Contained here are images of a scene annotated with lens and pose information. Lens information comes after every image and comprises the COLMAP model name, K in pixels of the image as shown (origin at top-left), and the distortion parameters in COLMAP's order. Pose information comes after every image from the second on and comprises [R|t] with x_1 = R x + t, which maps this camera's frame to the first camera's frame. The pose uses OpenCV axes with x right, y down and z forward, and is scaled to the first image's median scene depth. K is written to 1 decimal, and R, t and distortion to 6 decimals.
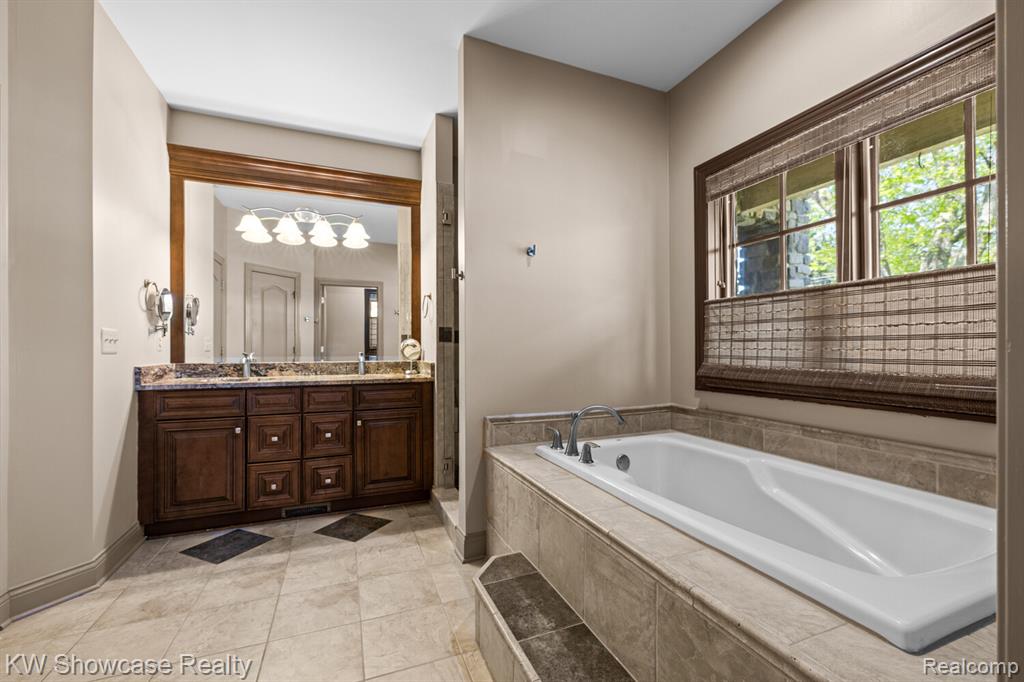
lens RADIAL K [[428.2, 0, 511.6], [0, 428.2, 344.8], [0, 0, 1]] dist [-0.000097, 0.000378]
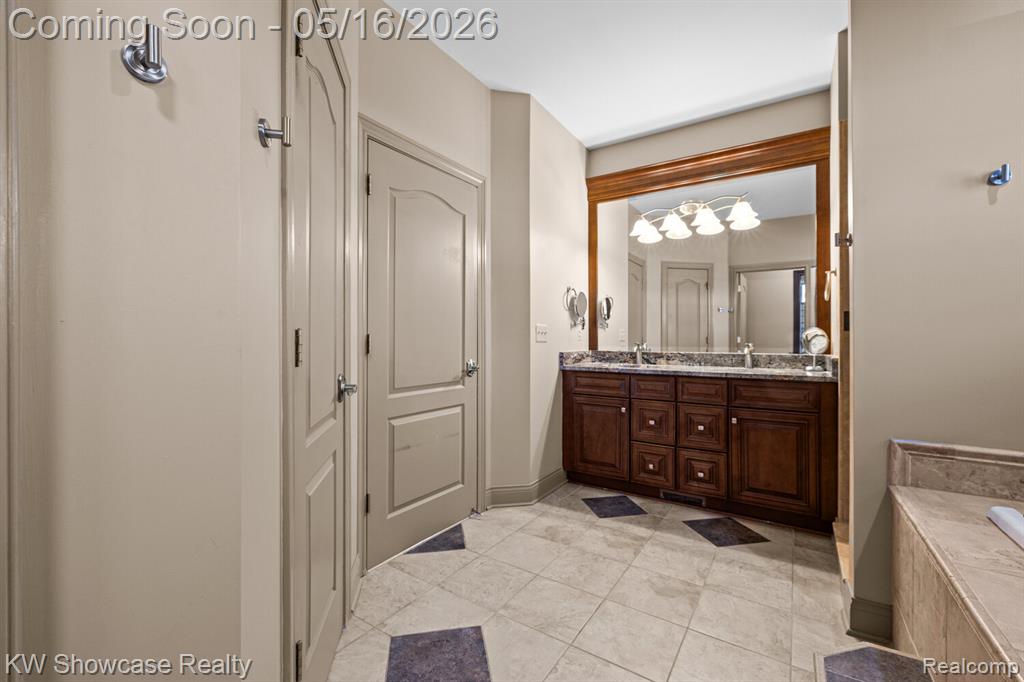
lens RADIAL K [[427.4, 0, 511.5], [0, 427.4, 335.6], [0, 0, 1]] dist [-0.000223, 0.000143]
pose [[0.570275, -0.002833, -0.821449, 0.127293], [0.003916, 0.999992, -0.000730, -0.000352], [0.821445, -0.002800, 0.570281, 0.090773]]
